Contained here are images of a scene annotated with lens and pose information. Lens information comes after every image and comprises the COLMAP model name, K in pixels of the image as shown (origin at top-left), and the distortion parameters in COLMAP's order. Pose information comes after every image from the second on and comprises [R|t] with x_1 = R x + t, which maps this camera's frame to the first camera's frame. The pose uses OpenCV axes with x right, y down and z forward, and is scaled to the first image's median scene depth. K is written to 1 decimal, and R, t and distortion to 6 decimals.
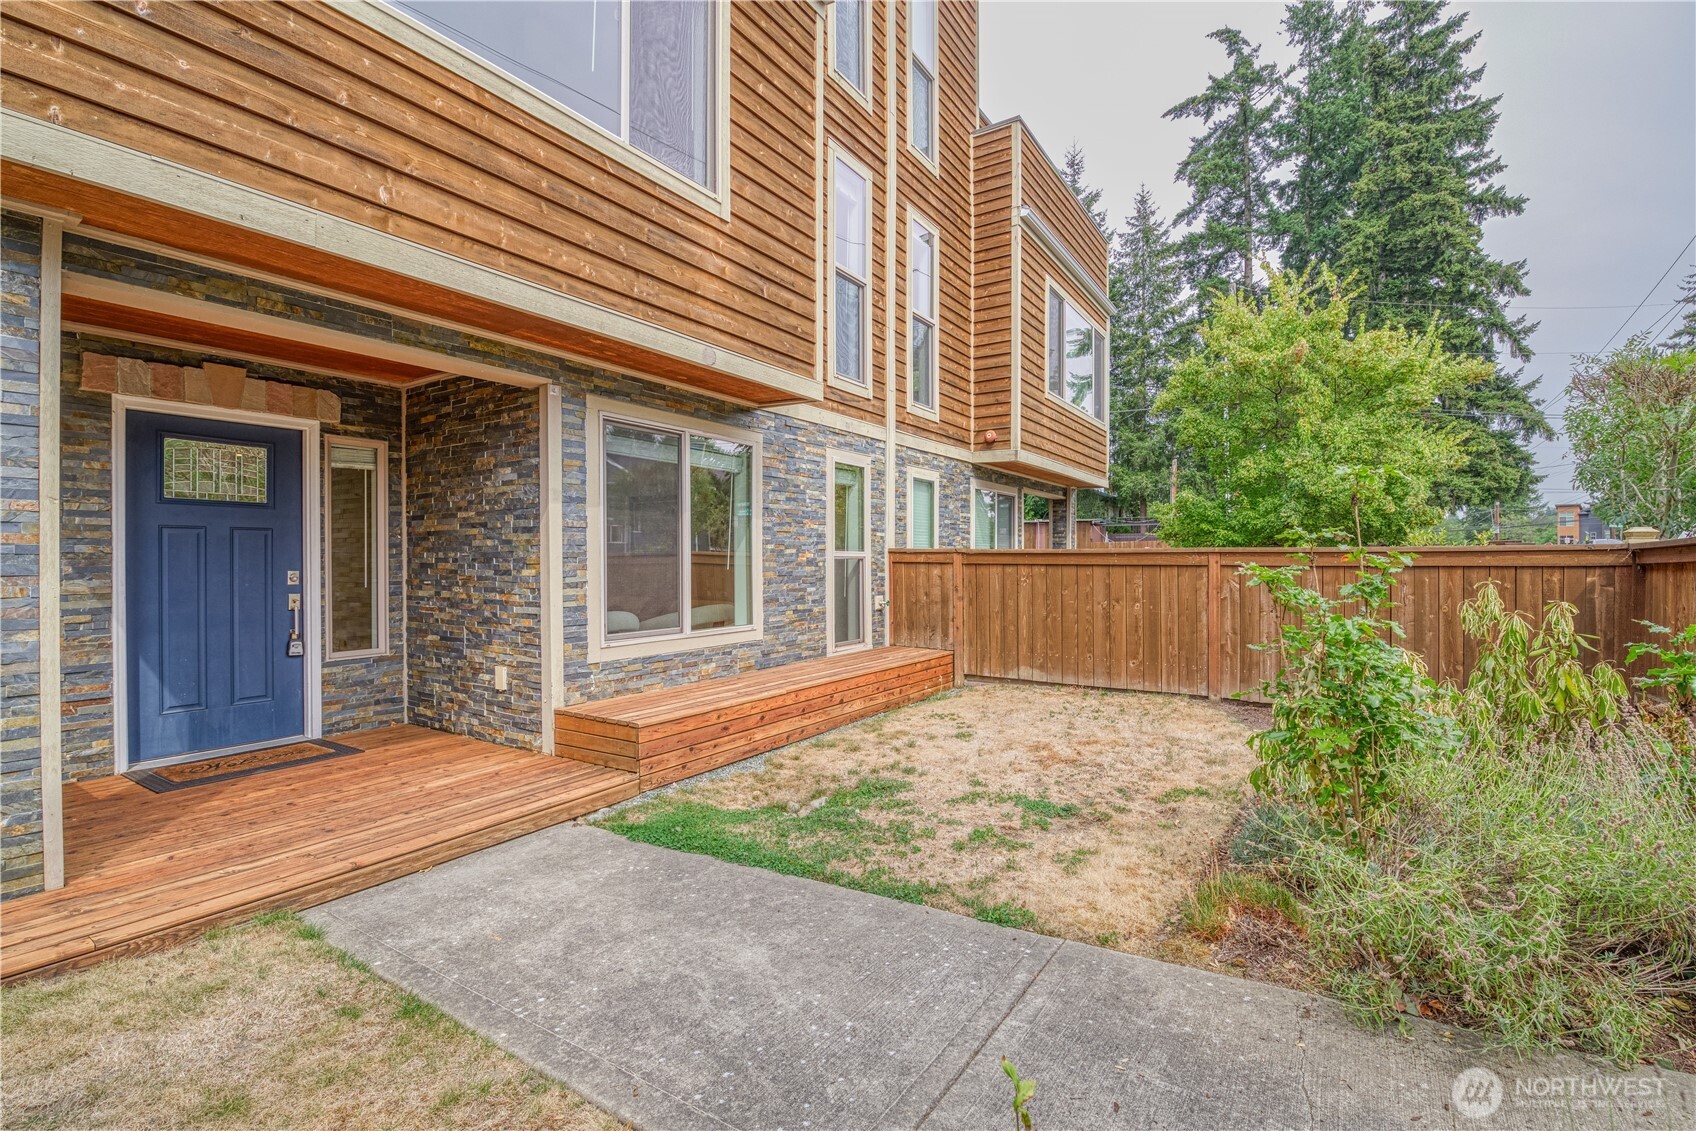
lens RADIAL K [[731.1, 0, 852.3], [0, 731.1, 560.1], [0, 0, 1]] dist [-0.010833, -0.006232]
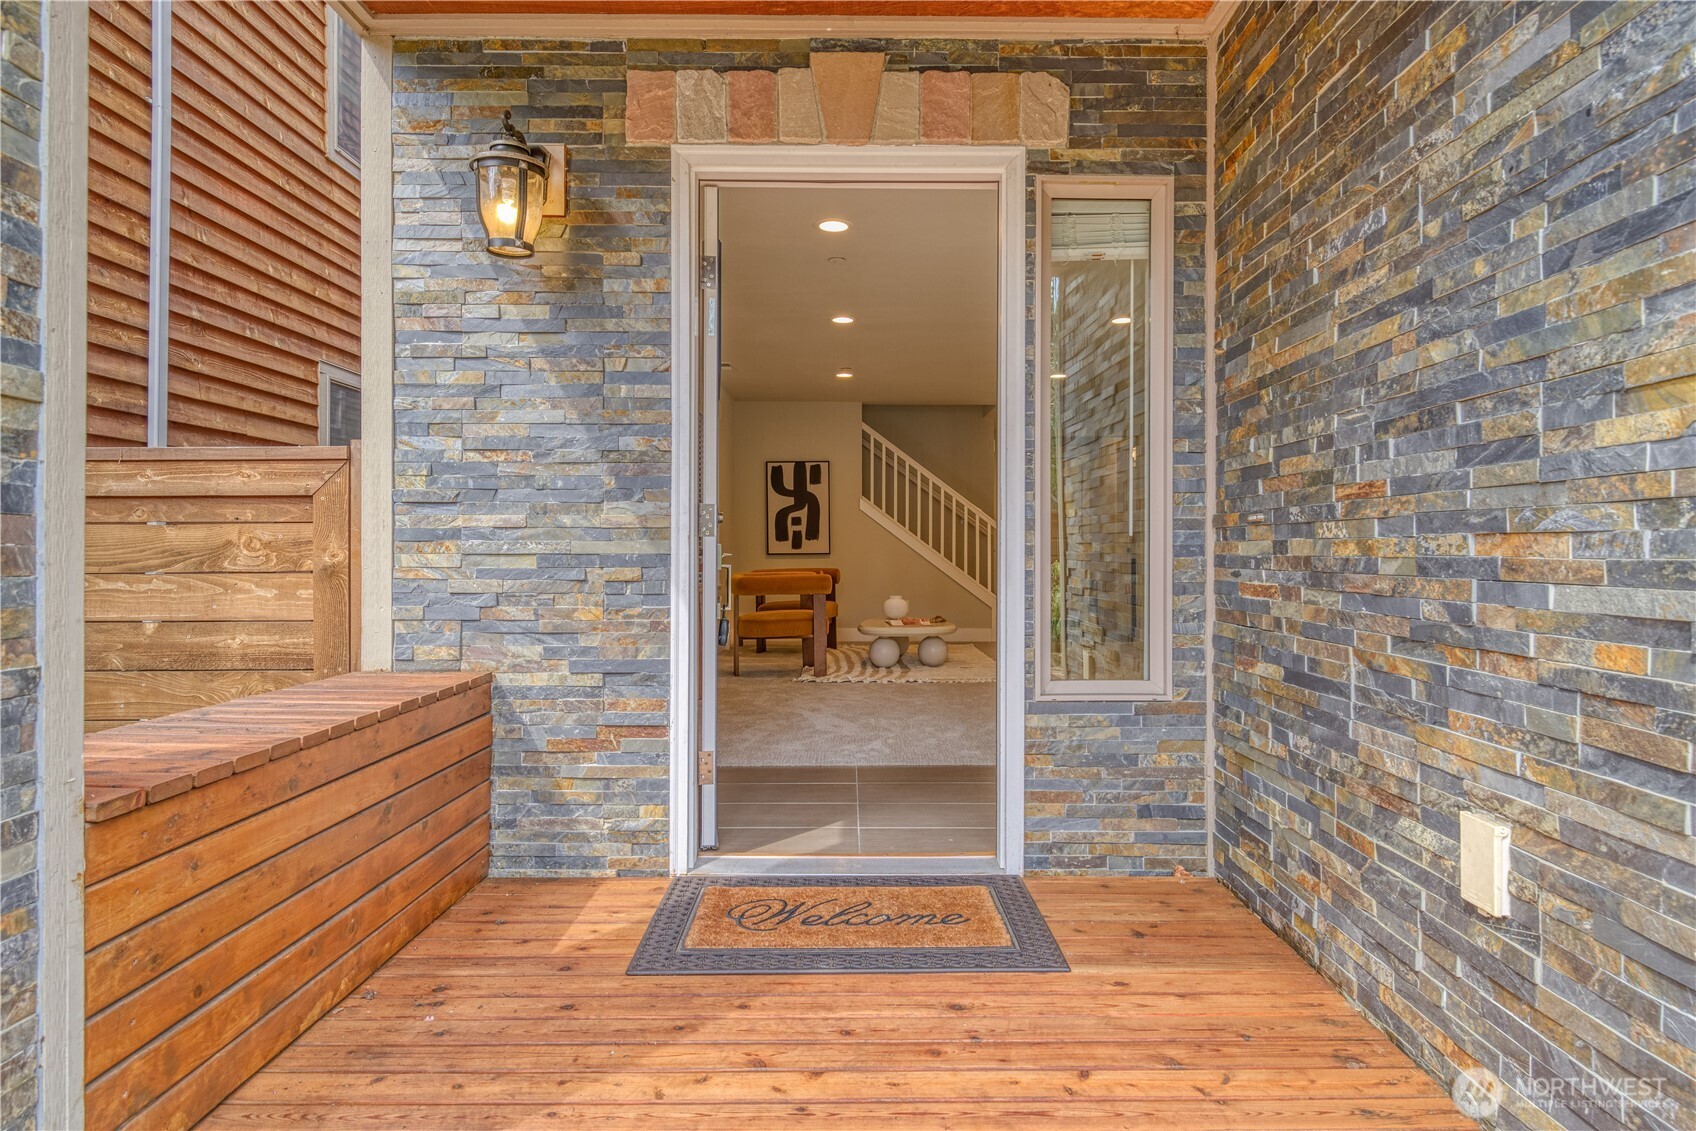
lens RADIAL K [[948.4, 0, 861.4], [0, 948.4, 554.0], [0, 0, 1]] dist [0.011877, -0.002727]
pose [[0.542604, 0.006454, -0.839964, -0.312240], [-0.004731, 0.999978, 0.004628, 0.051279], [0.839976, 0.001463, 0.542622, 0.617917]]
